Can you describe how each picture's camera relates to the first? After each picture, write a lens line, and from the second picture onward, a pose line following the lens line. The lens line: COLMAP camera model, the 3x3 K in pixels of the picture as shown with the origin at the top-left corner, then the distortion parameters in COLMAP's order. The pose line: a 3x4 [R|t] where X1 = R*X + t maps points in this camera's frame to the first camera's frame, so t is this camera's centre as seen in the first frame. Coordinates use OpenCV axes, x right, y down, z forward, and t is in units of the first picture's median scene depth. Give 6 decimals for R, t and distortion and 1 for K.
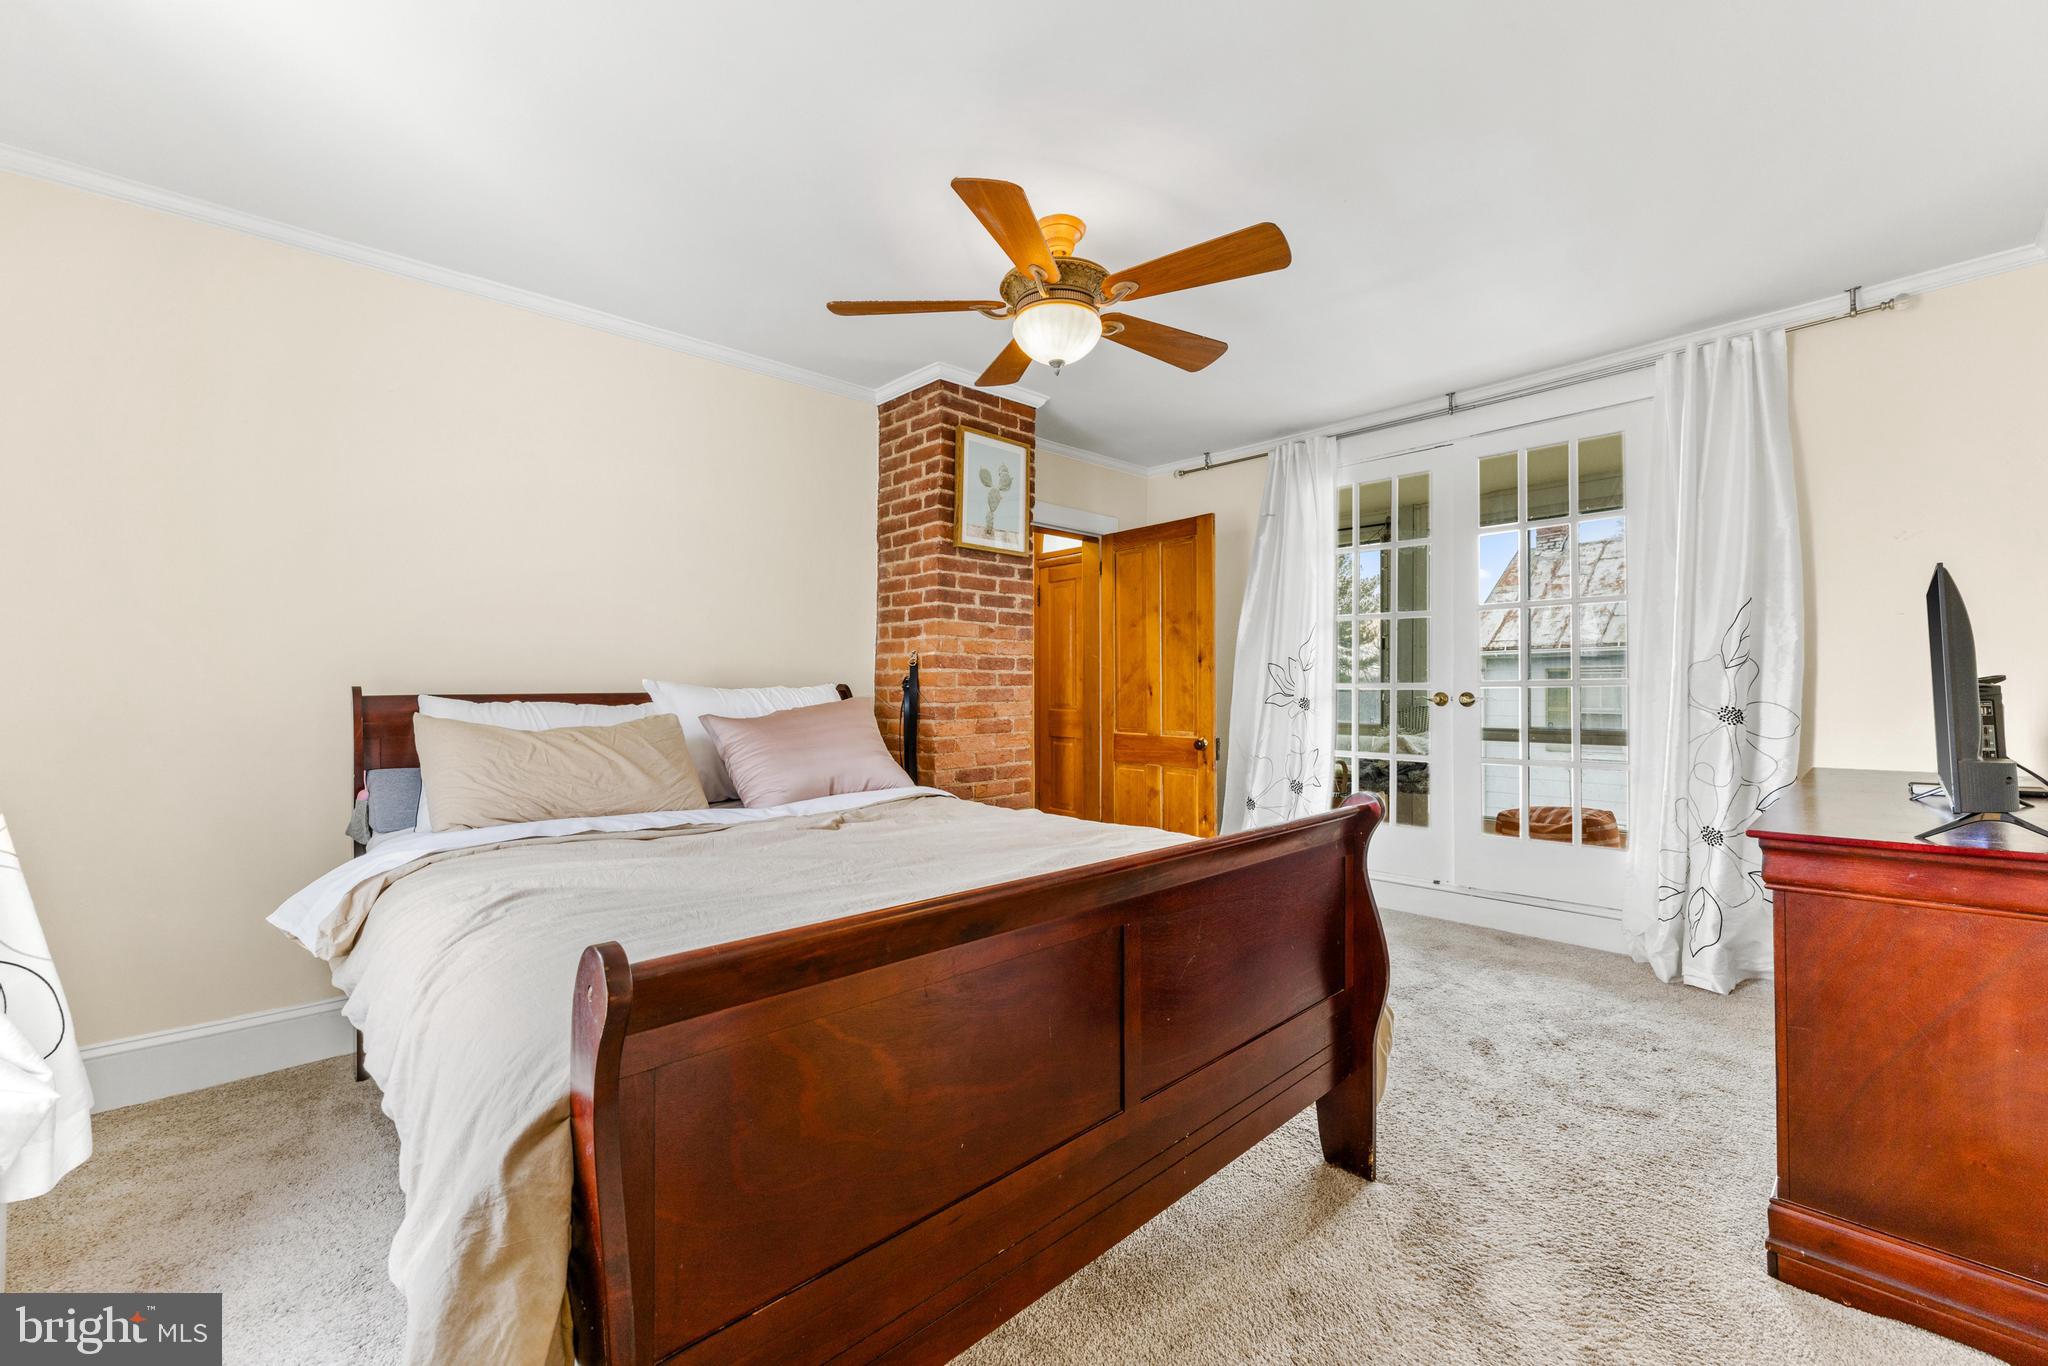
lens RADIAL K [[829.0, 0, 1024.5], [0, 829.0, 685.3], [0, 0, 1]] dist [-0.003529, 0.000971]
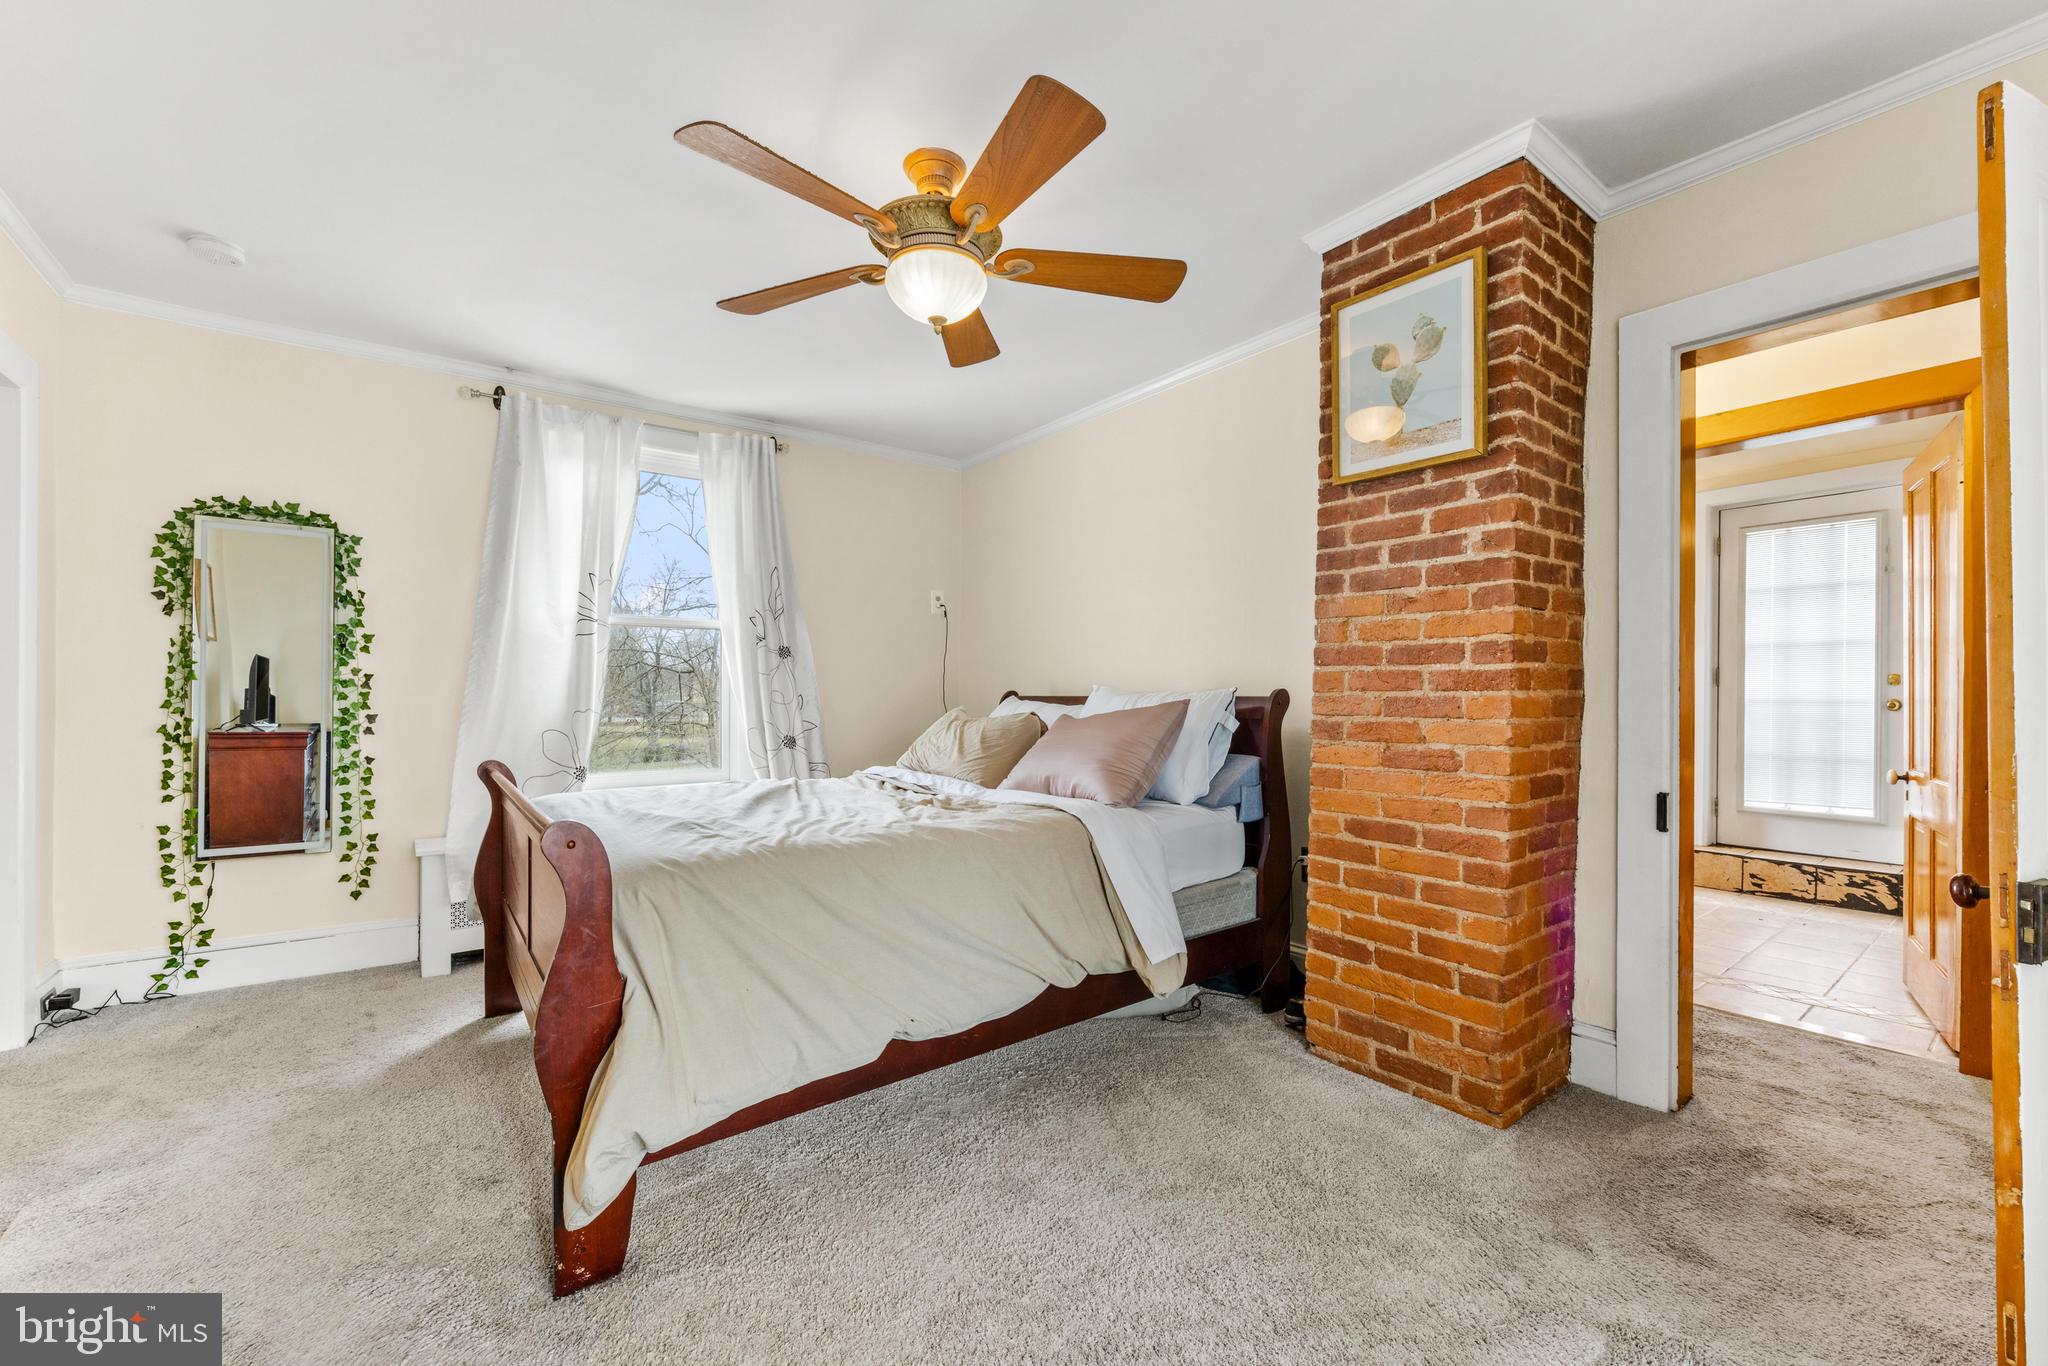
lens RADIAL K [[829.0, 0, 1033.9], [0, 829.0, 691.5], [0, 0, 1]] dist [-0.003529, 0.000971]
pose [[-0.098891, 0.005359, -0.995084, 0.591363], [0.003294, 0.999982, 0.005058, -0.003209], [0.995093, -0.002777, -0.098907, 0.784620]]
